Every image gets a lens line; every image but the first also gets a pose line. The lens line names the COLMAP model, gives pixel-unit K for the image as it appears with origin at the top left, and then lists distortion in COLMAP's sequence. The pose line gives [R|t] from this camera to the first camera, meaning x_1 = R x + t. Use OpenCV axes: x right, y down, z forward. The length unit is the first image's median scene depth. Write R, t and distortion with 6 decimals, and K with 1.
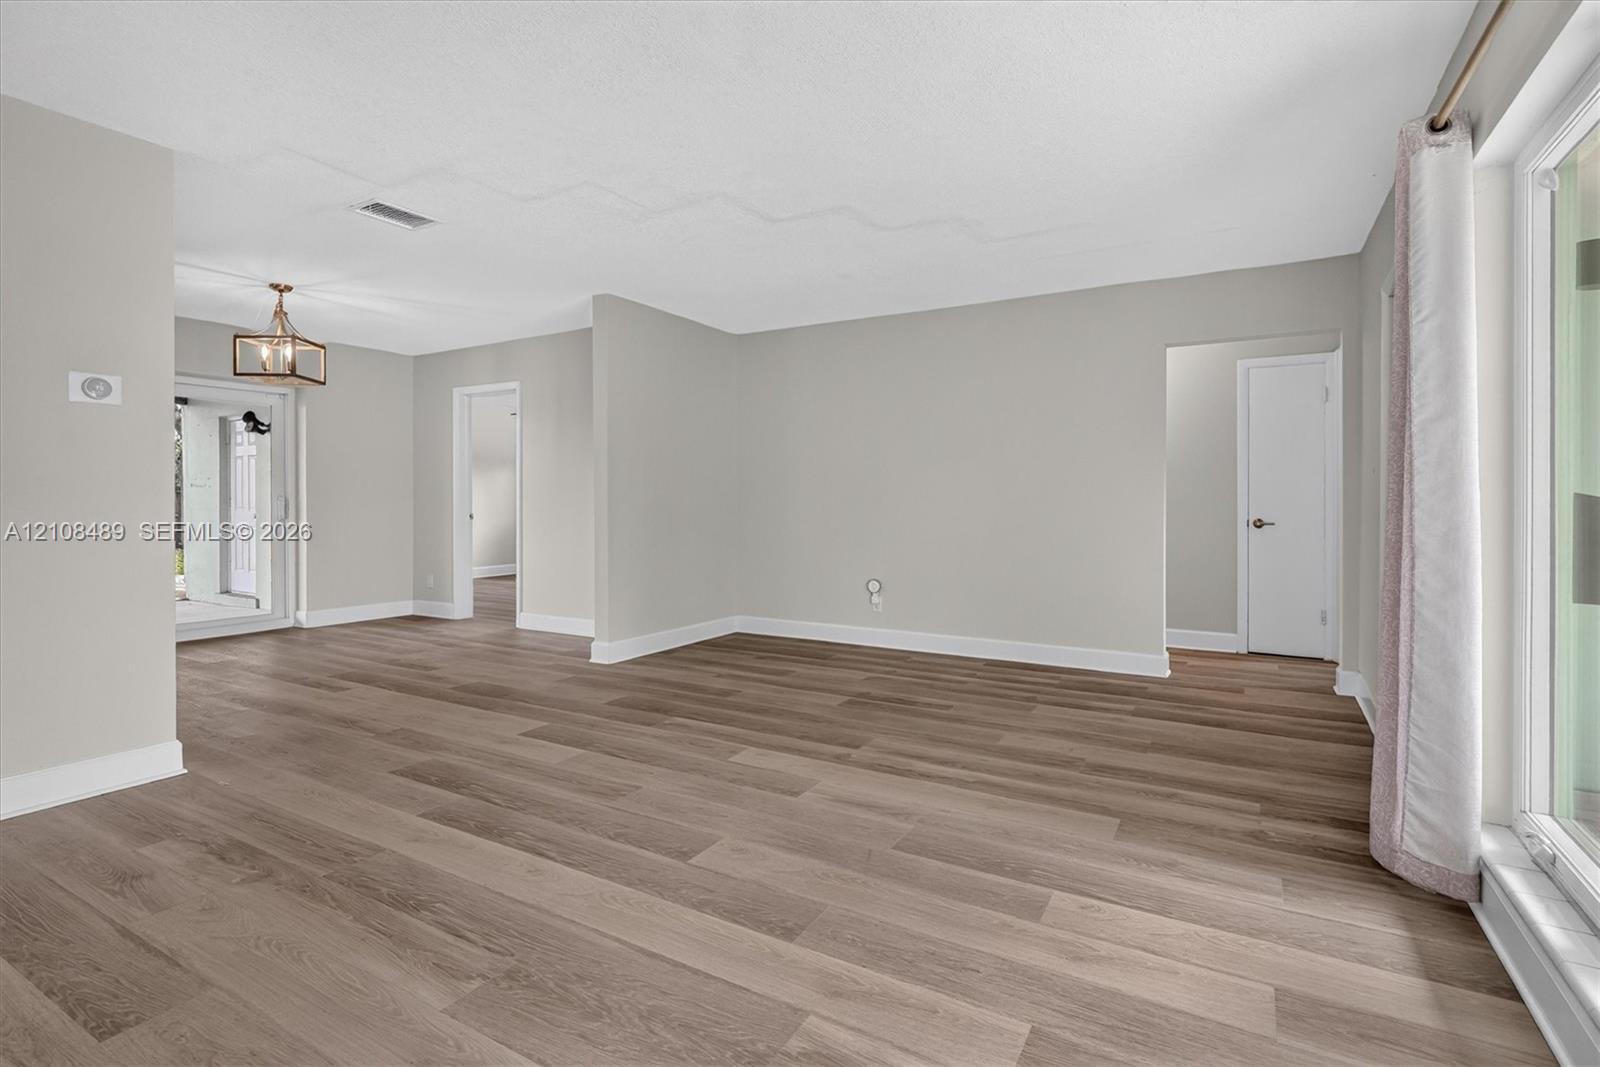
lens RADIAL K [[762.2, 0, 803.4], [0, 762.2, 503.5], [0, 0, 1]] dist [-0.002801, -0.000039]
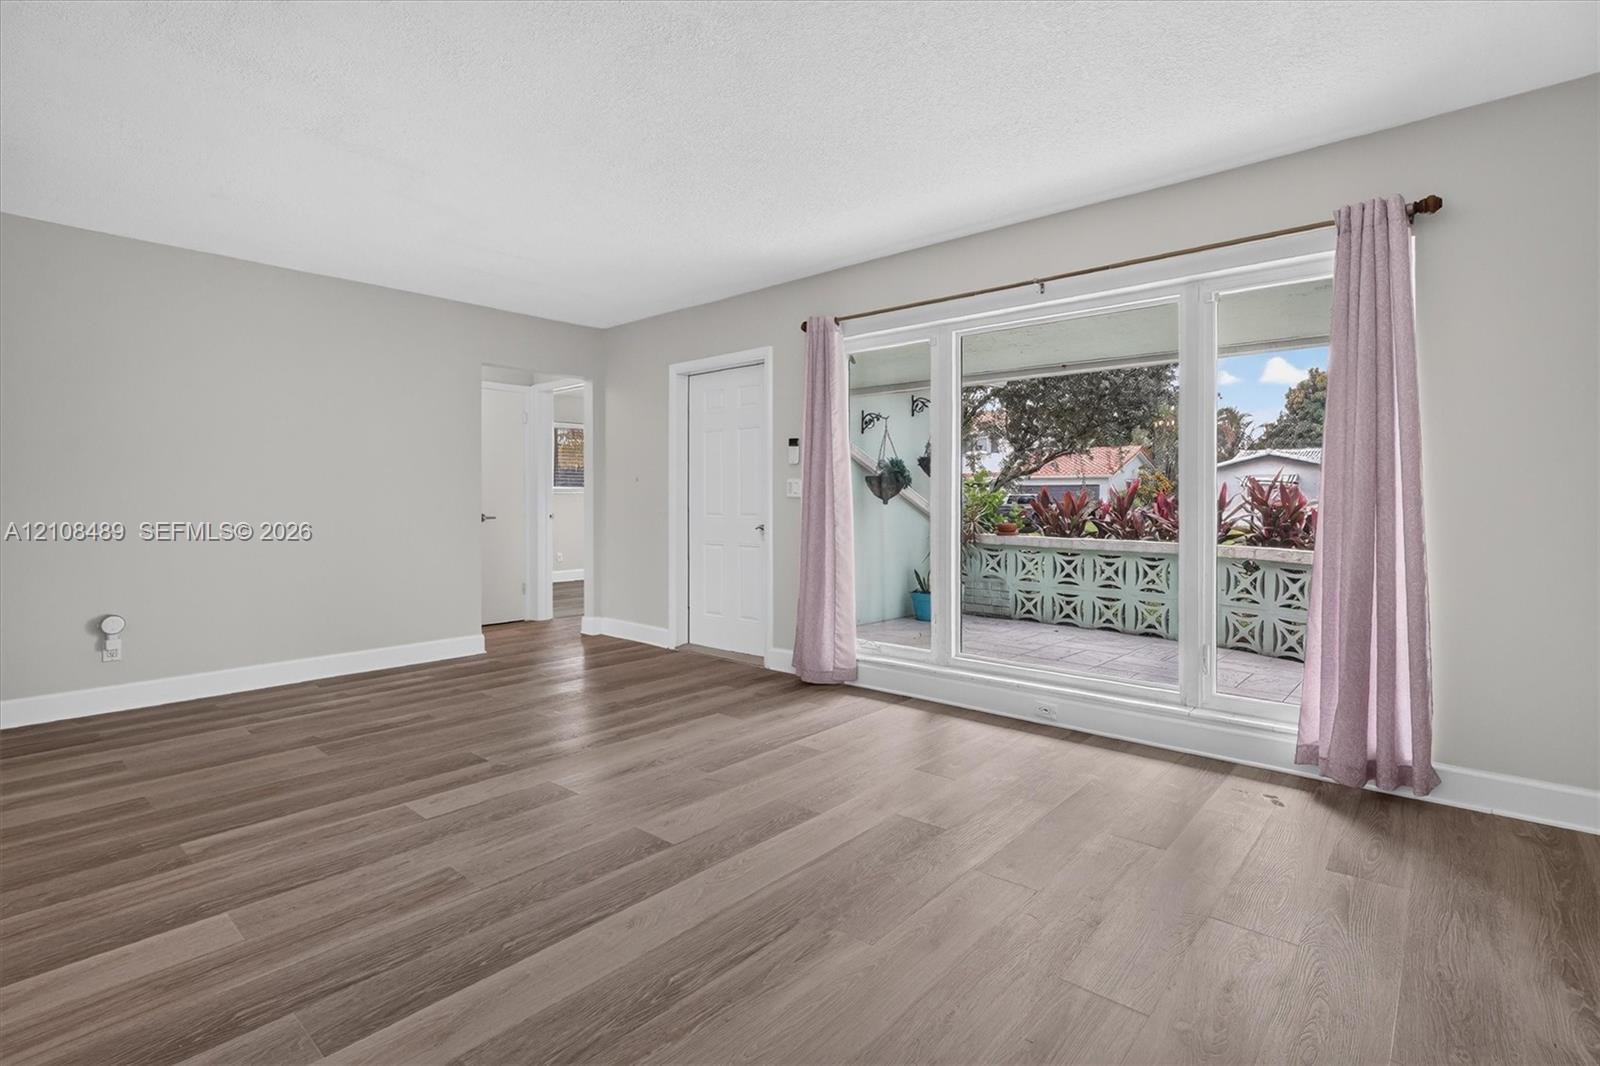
lens RADIAL K [[762.2, 0, 803.4], [0, 762.2, 503.0], [0, 0, 1]] dist [-0.002801, -0.000039]
pose [[0.193669, -0.007937, 0.981035, -0.907614], [0.006611, 0.999955, 0.006785, -0.005083], [-0.981045, 0.005172, 0.193713, 0.490098]]
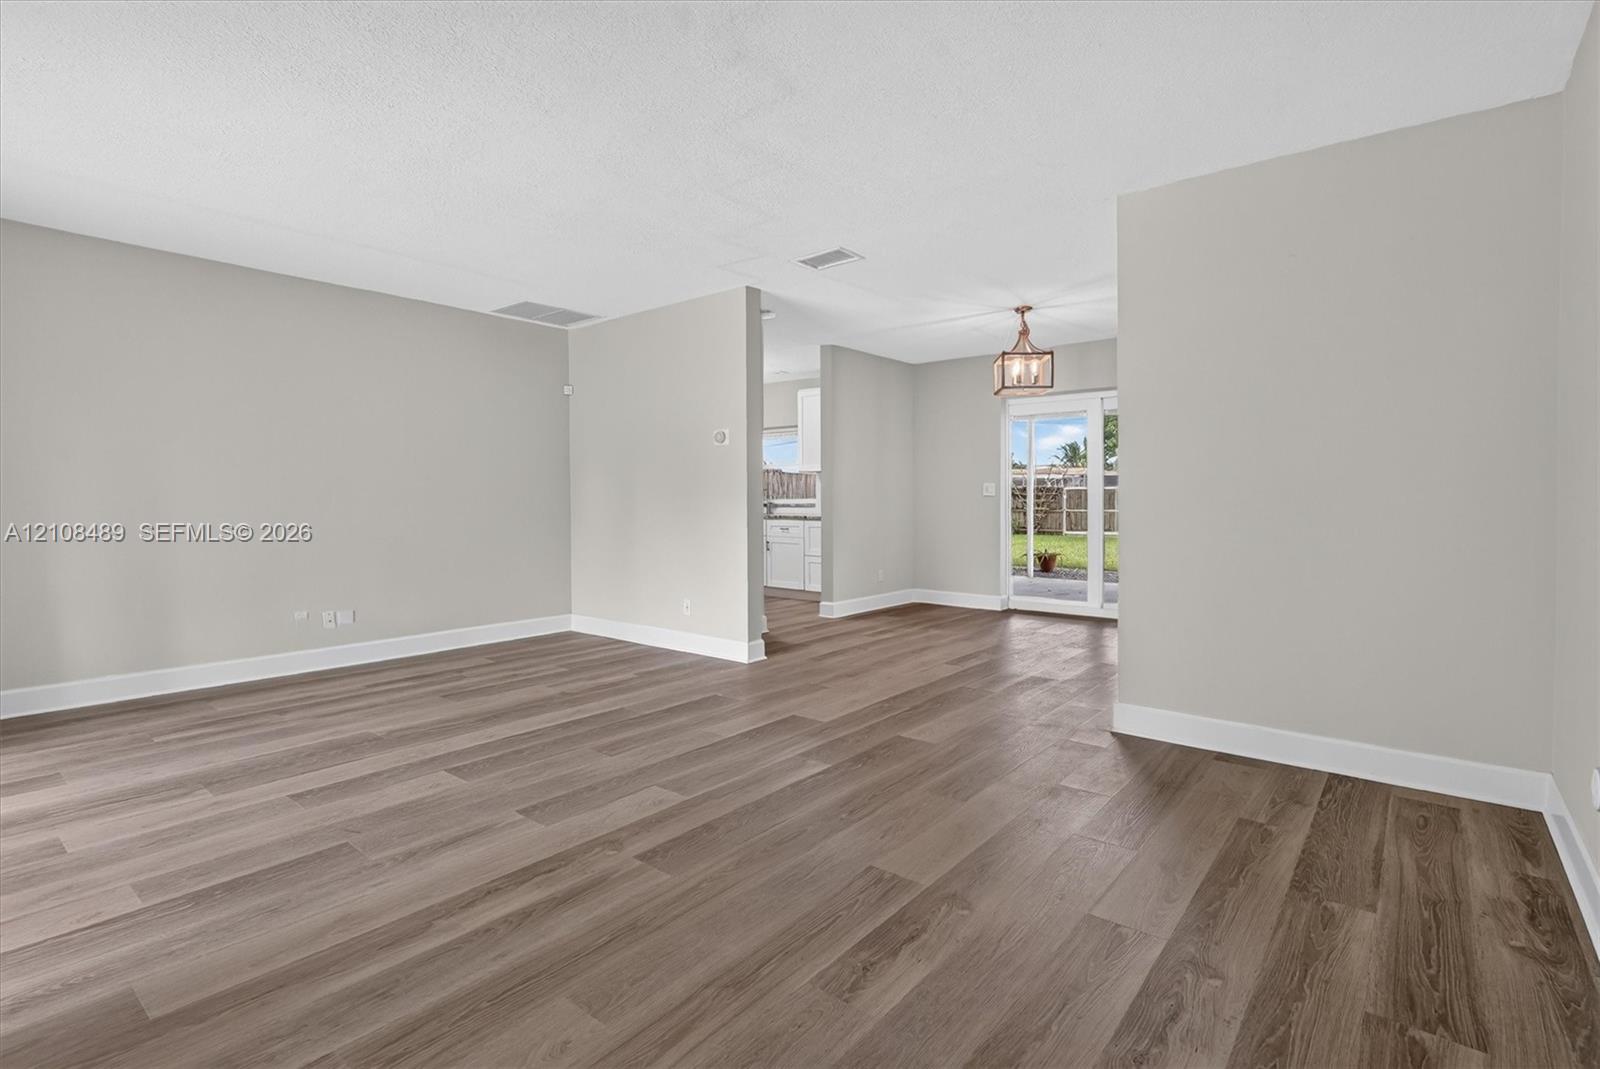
lens RADIAL K [[762.2, 0, 803.4], [0, 762.2, 504.5], [0, 0, 1]] dist [-0.002801, -0.000039]
pose [[-0.157364, 0.012607, -0.987460, 0.841511], [0.000373, 0.999919, 0.012707, -0.010413], [0.987541, 0.001632, -0.157356, 1.454266]]
